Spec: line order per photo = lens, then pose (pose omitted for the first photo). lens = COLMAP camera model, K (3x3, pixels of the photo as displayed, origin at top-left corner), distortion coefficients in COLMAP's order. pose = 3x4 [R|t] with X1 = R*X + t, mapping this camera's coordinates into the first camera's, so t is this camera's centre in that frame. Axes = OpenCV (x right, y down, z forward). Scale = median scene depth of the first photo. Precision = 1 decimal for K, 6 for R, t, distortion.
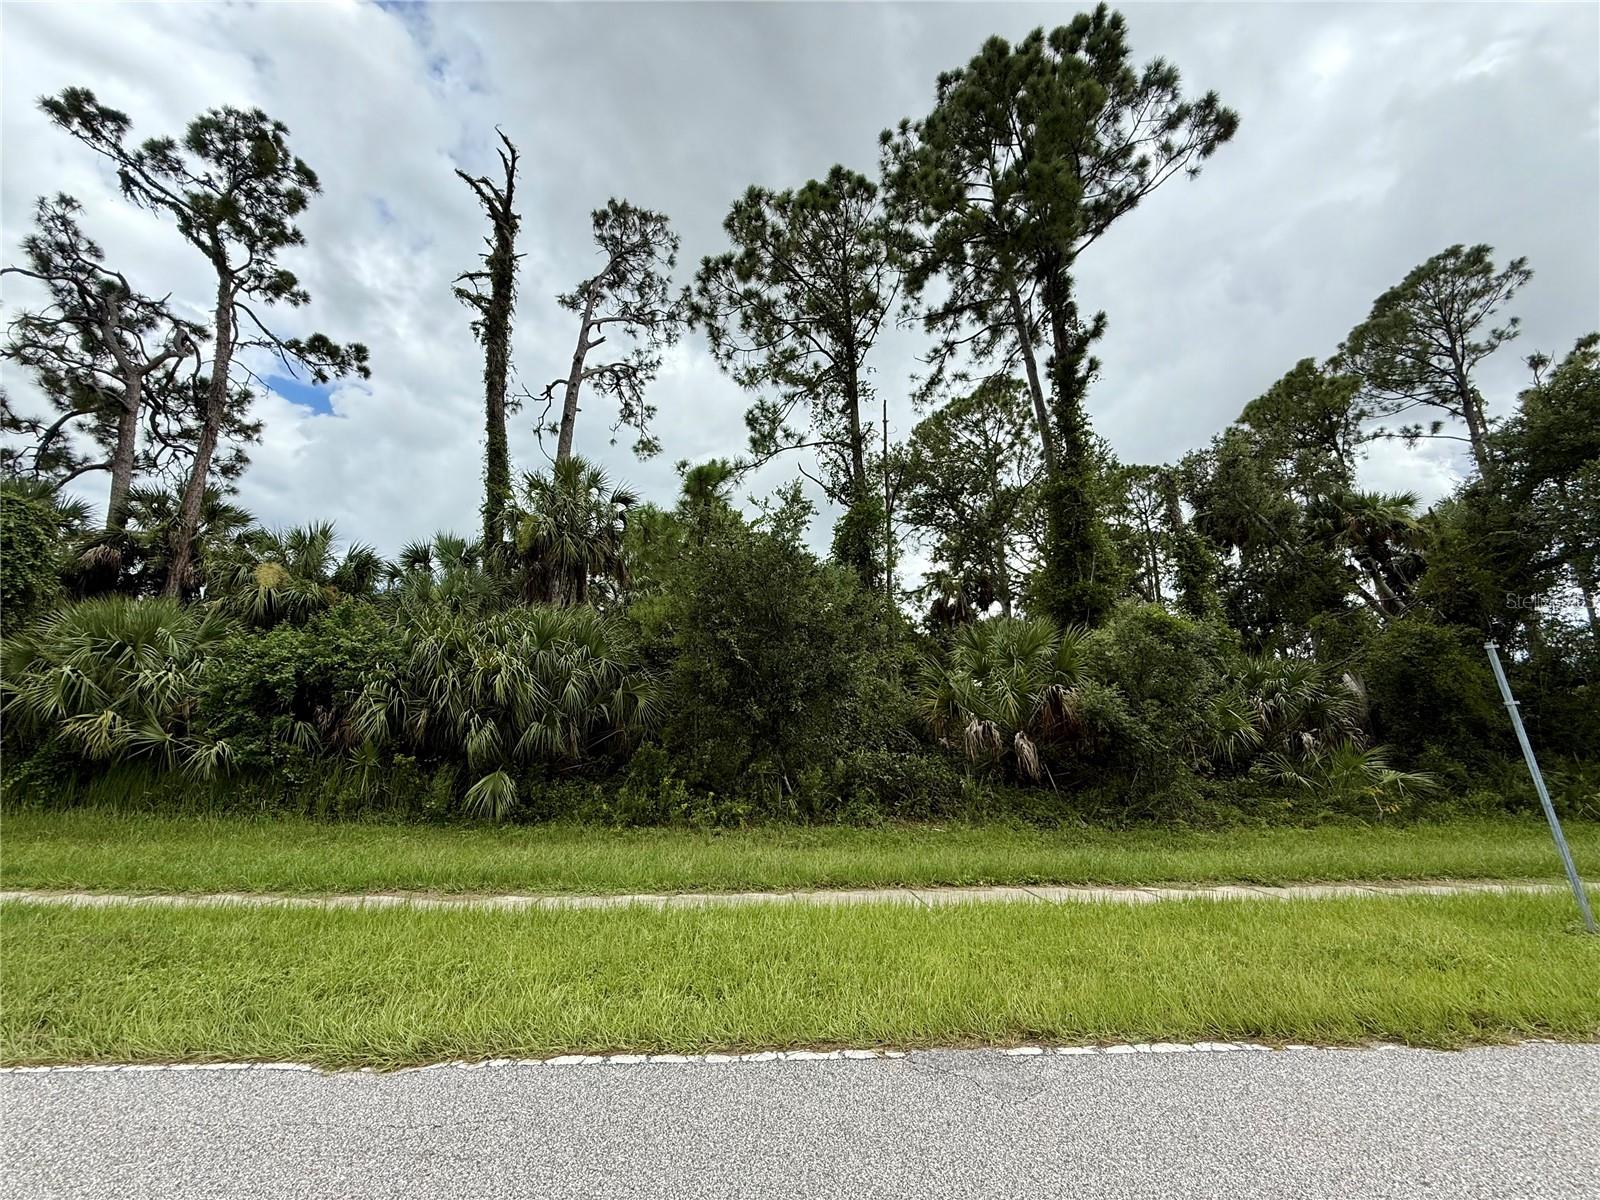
lens RADIAL K [[641.4, 0, 799.3], [0, 641.4, 601.6], [0, 0, 1]] dist [-0.000787, 0.000245]
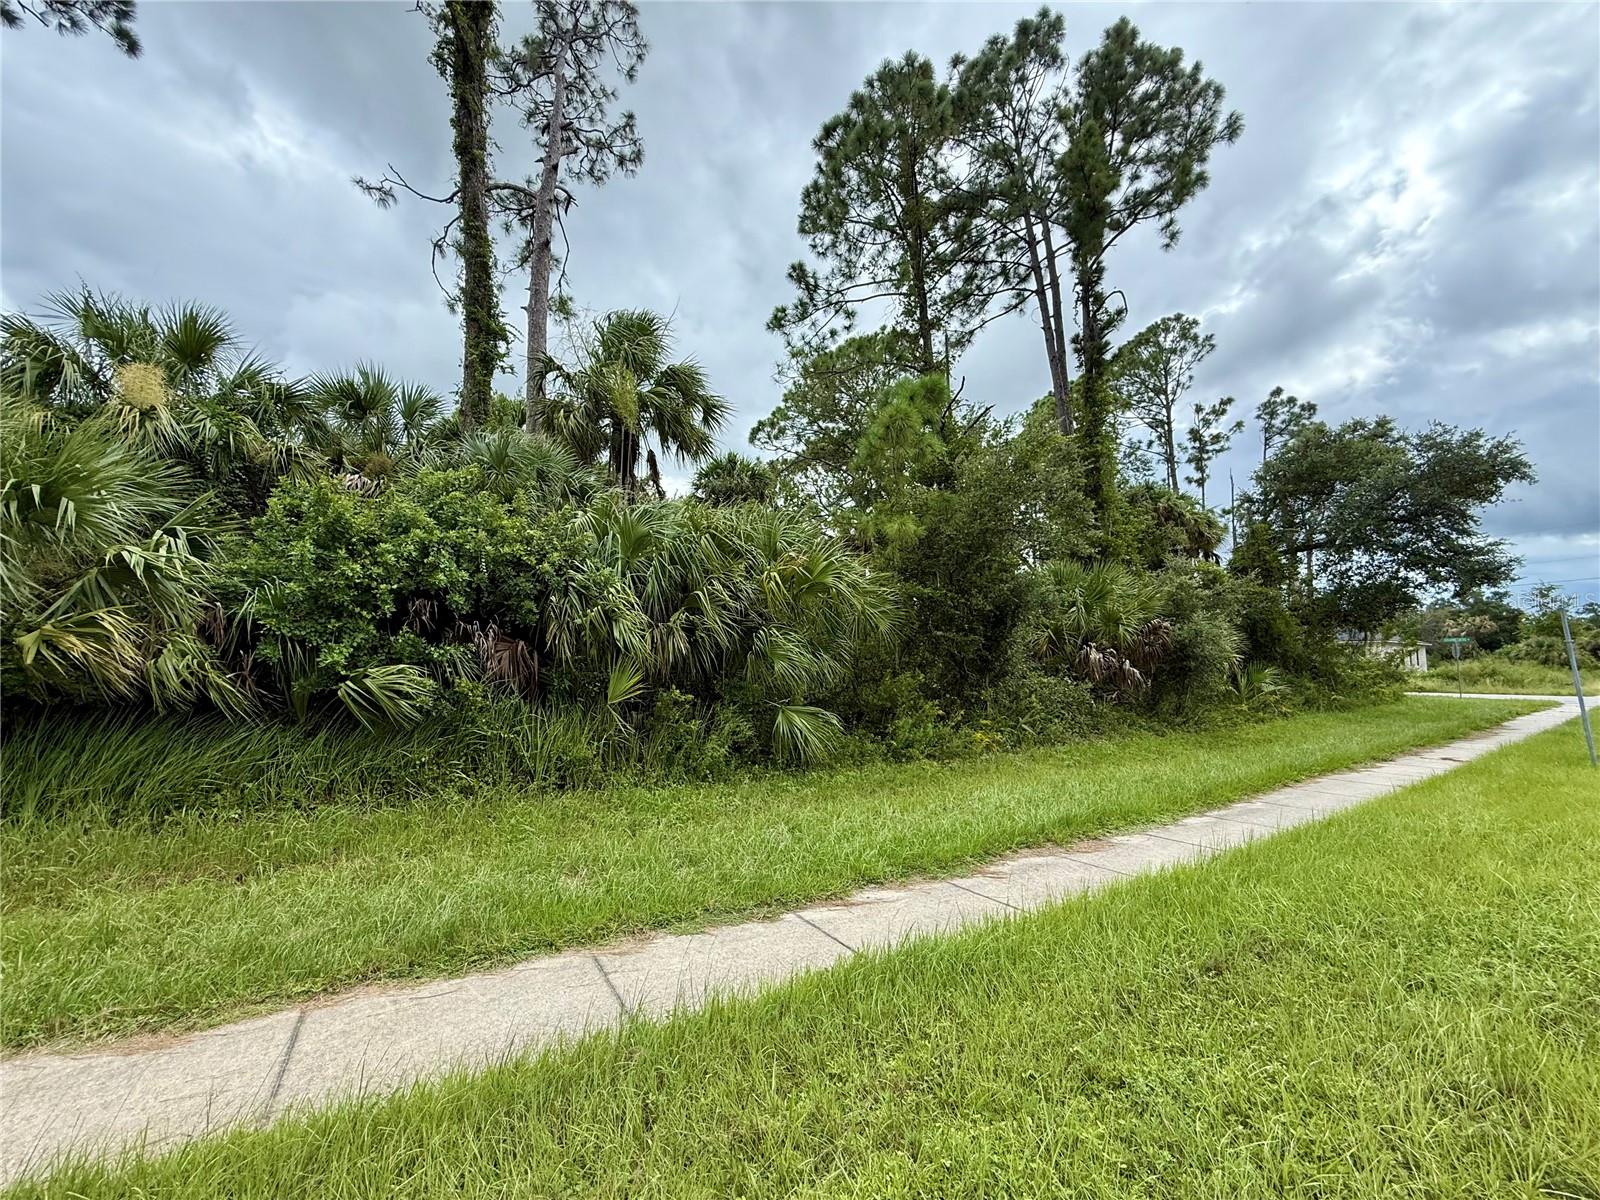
lens RADIAL K [[641.4, 0, 792.3], [0, 641.4, 609.3], [0, 0, 1]] dist [-0.000787, 0.000245]
pose [[0.867433, 0.035738, 0.496269, -0.598795], [-0.096795, 0.990481, 0.097862, 0.039095], [-0.488048, -0.132926, 0.862636, 0.206158]]
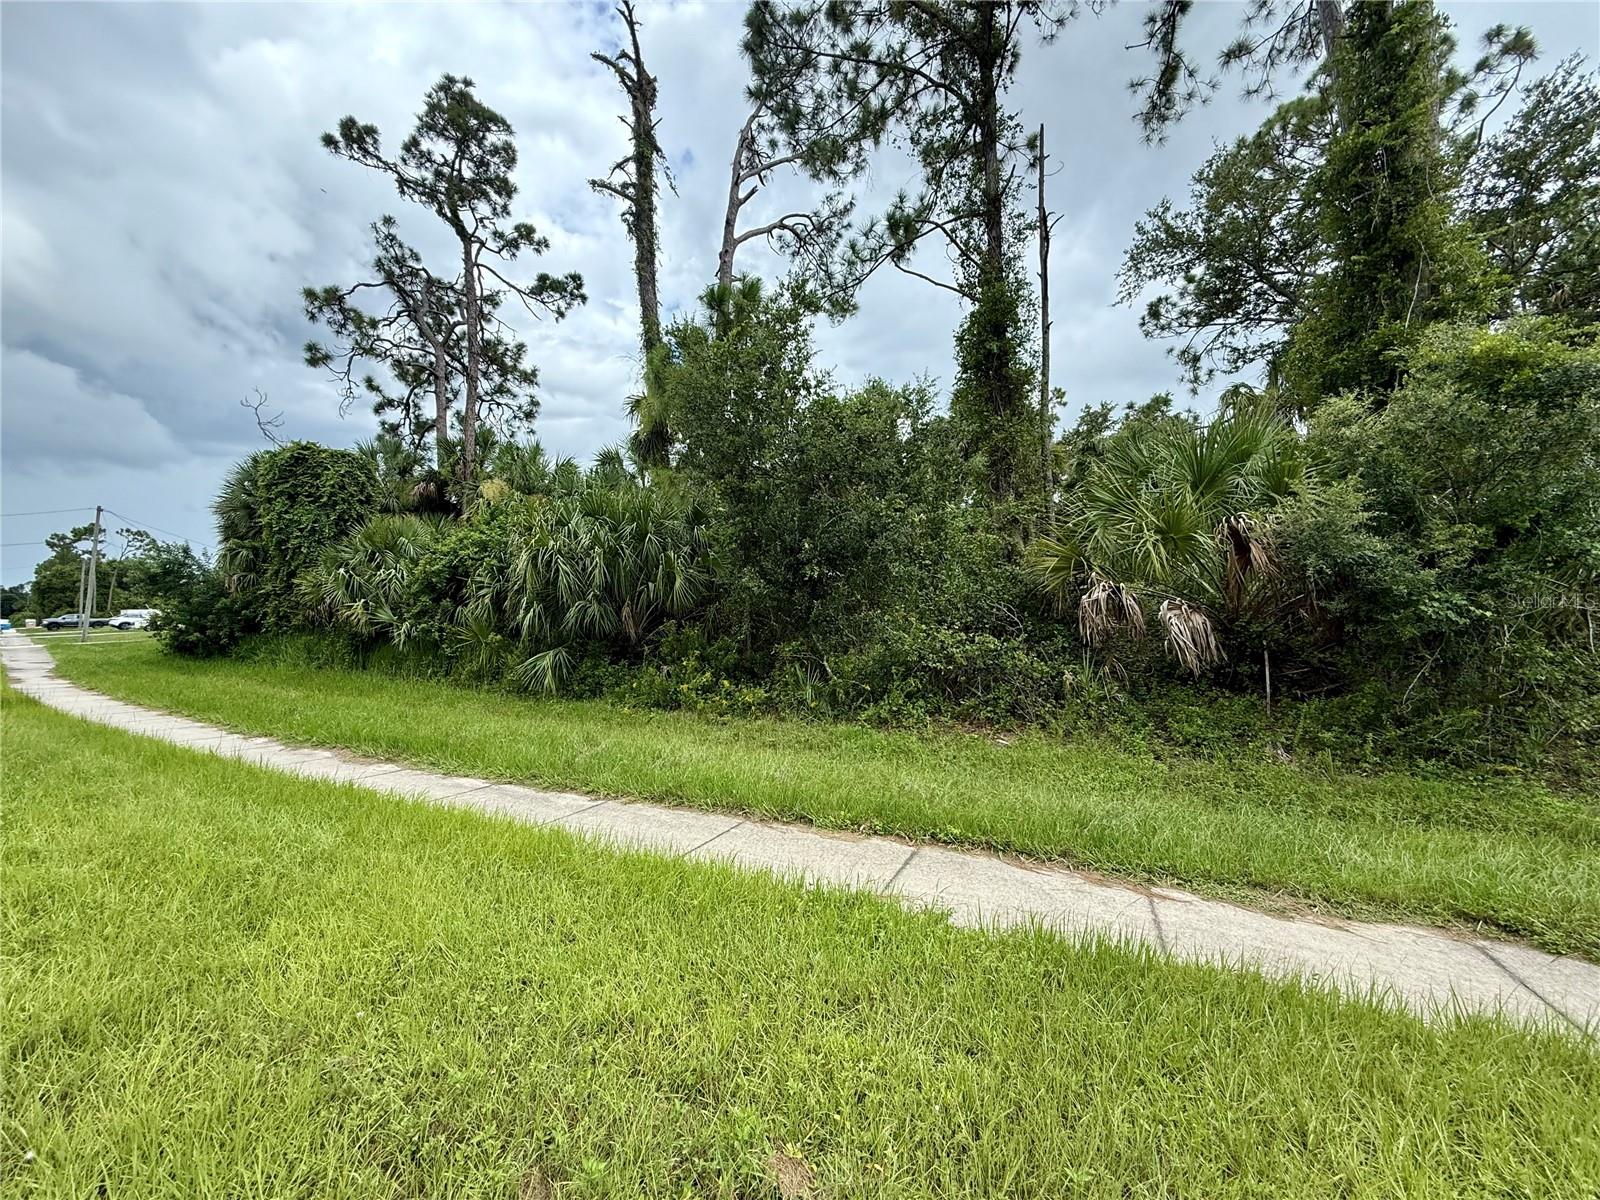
lens RADIAL K [[641.4, 0, 799.9], [0, 641.4, 602.8], [0, 0, 1]] dist [-0.000787, 0.000245]
pose [[0.854120, -0.023407, -0.519549, 0.276247], [0.105389, 0.986050, 0.128832, 0.071912], [0.509286, -0.164793, 0.844672, 0.244189]]
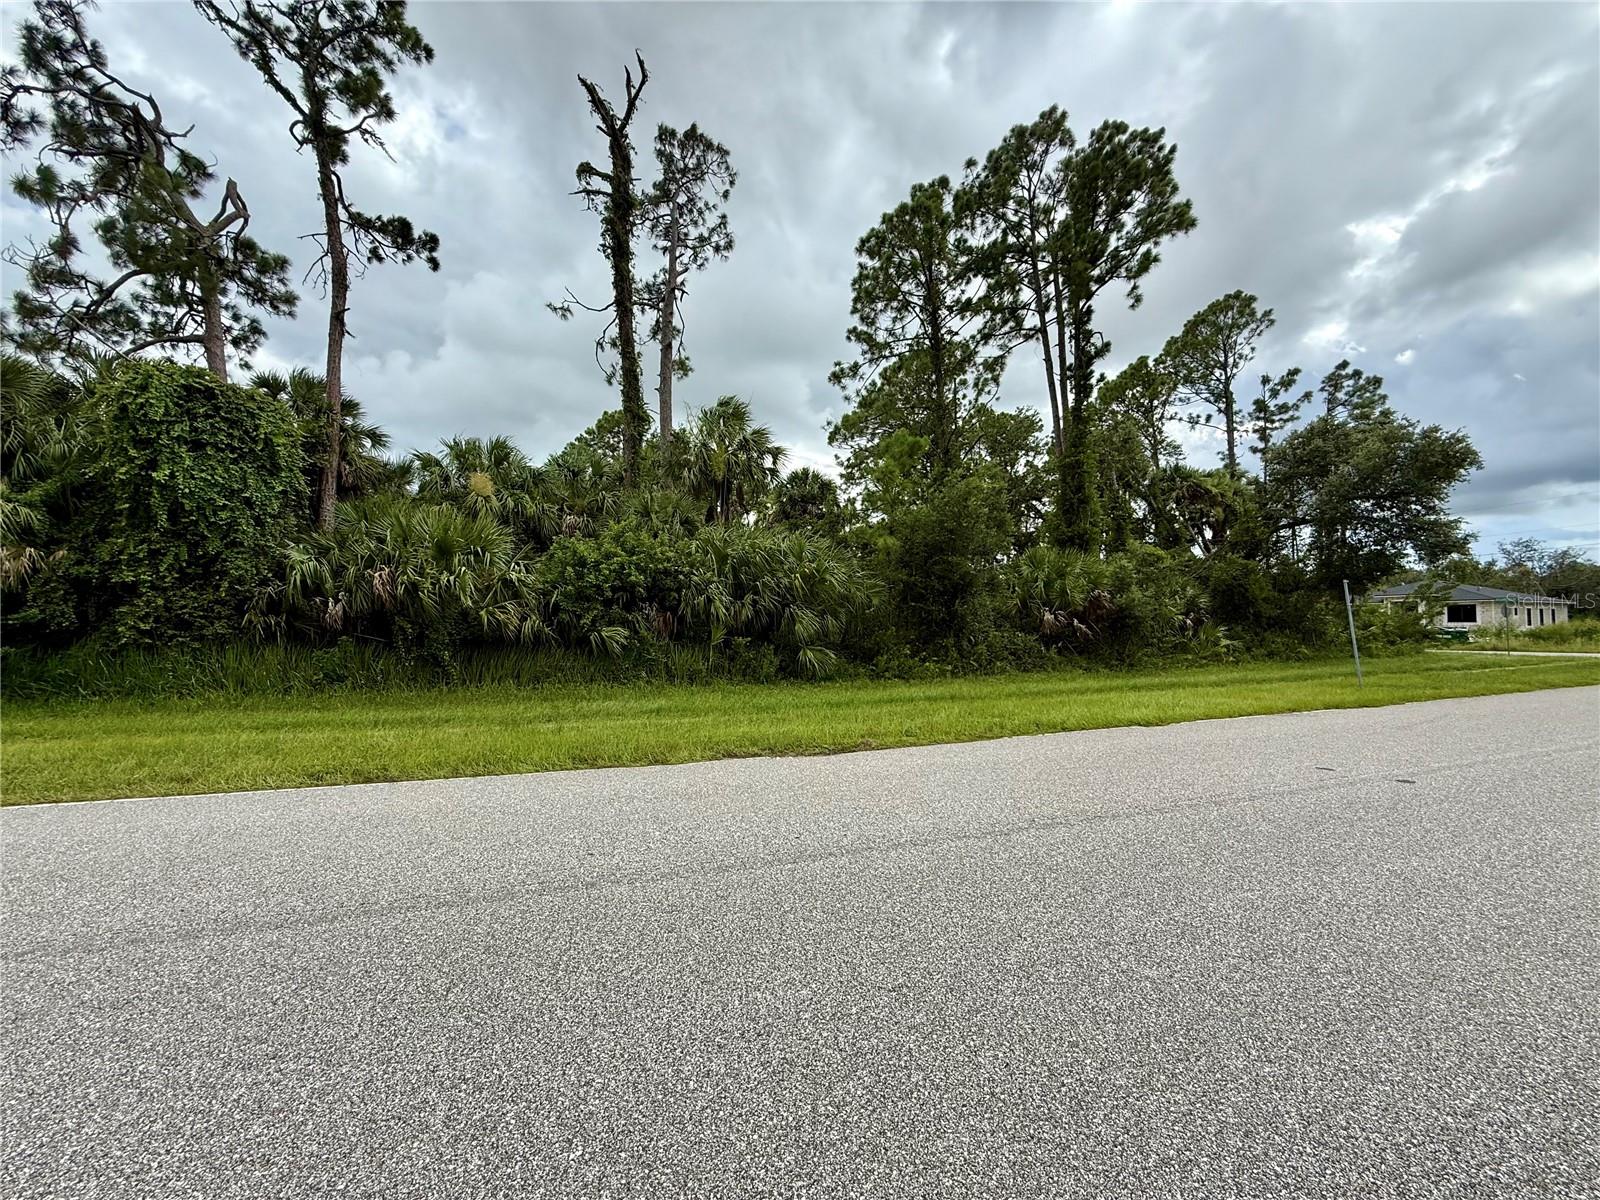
lens RADIAL K [[641.4, 0, 788.8], [0, 641.4, 599.3], [0, 0, 1]] dist [-0.000787, 0.000245]
pose [[0.943572, 0.005721, 0.331117, -0.682148], [-0.058668, 0.986923, 0.150134, -0.041100], [-0.325928, -0.161088, 0.931569, -0.220930]]
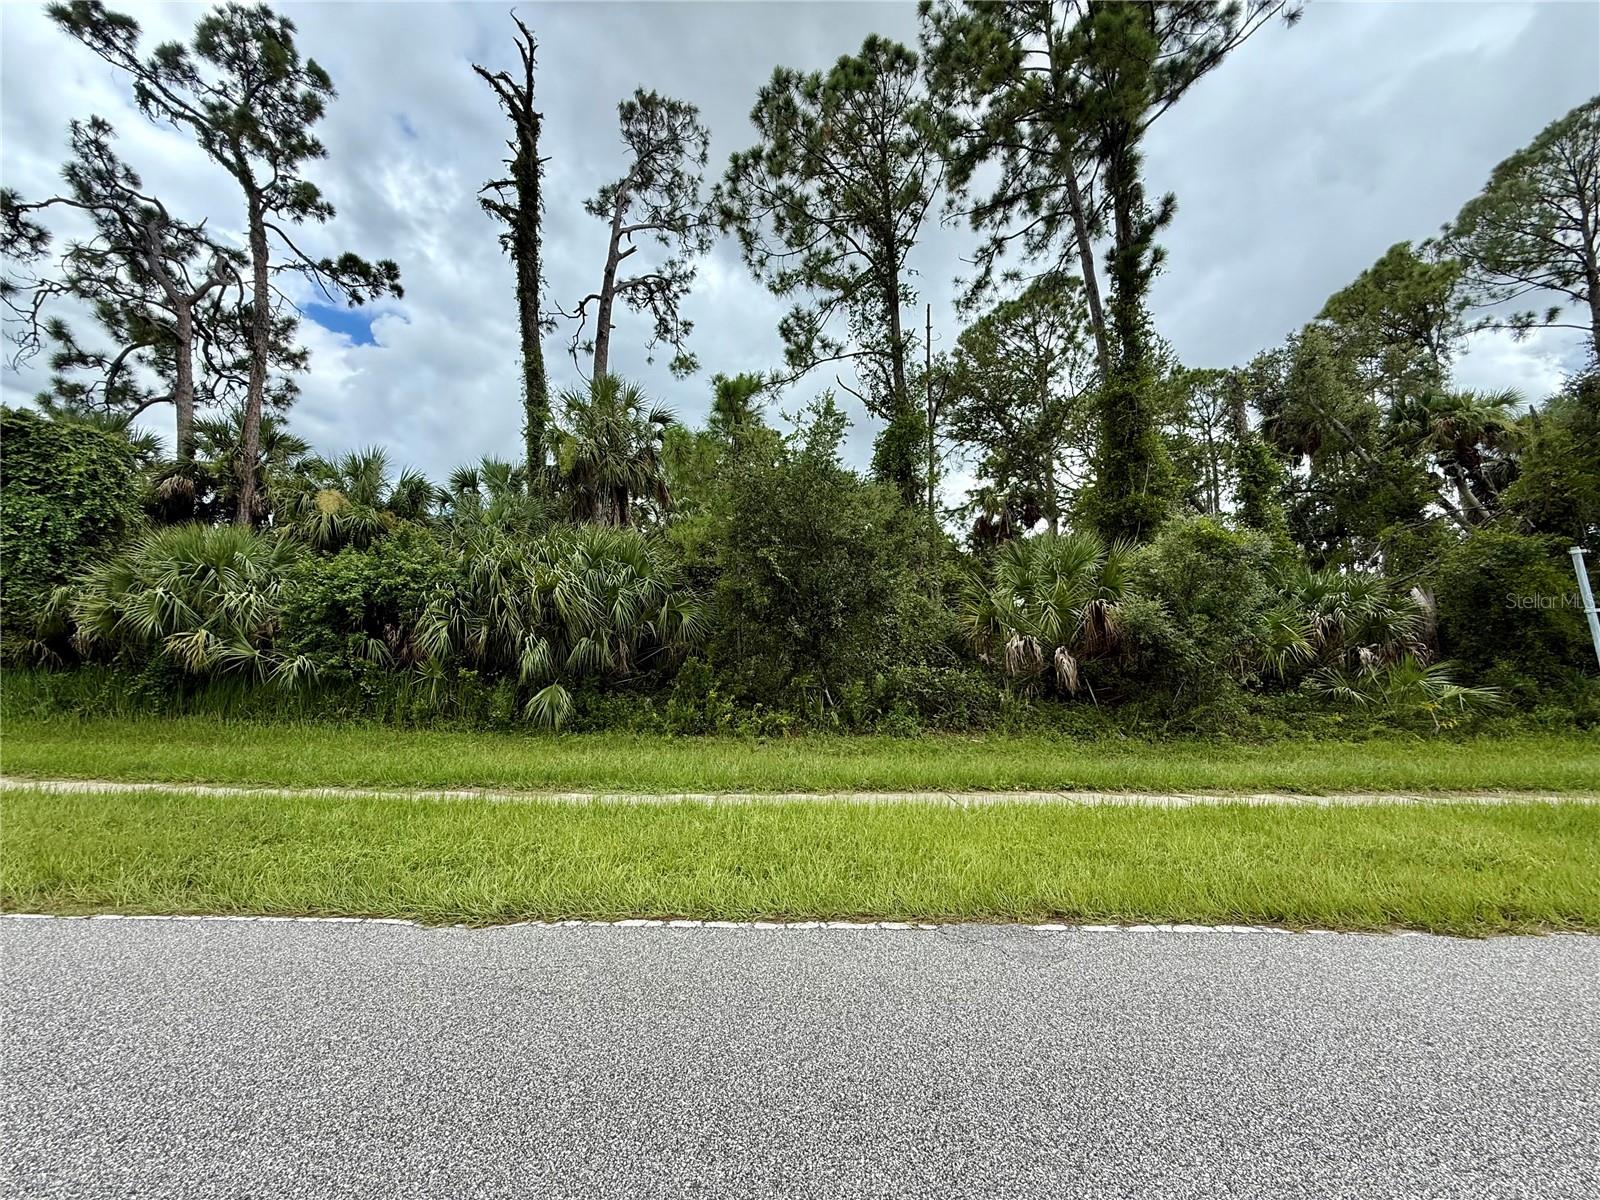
lens RADIAL K [[641.4, 0, 798.0], [0, 641.4, 602.1], [0, 0, 1]] dist [-0.000787, 0.000245]
pose [[0.997830, -0.005794, -0.065588, 0.000837], [0.013760, 0.992476, 0.121660, 0.004843], [0.064389, -0.122299, 0.990402, -0.004185]]
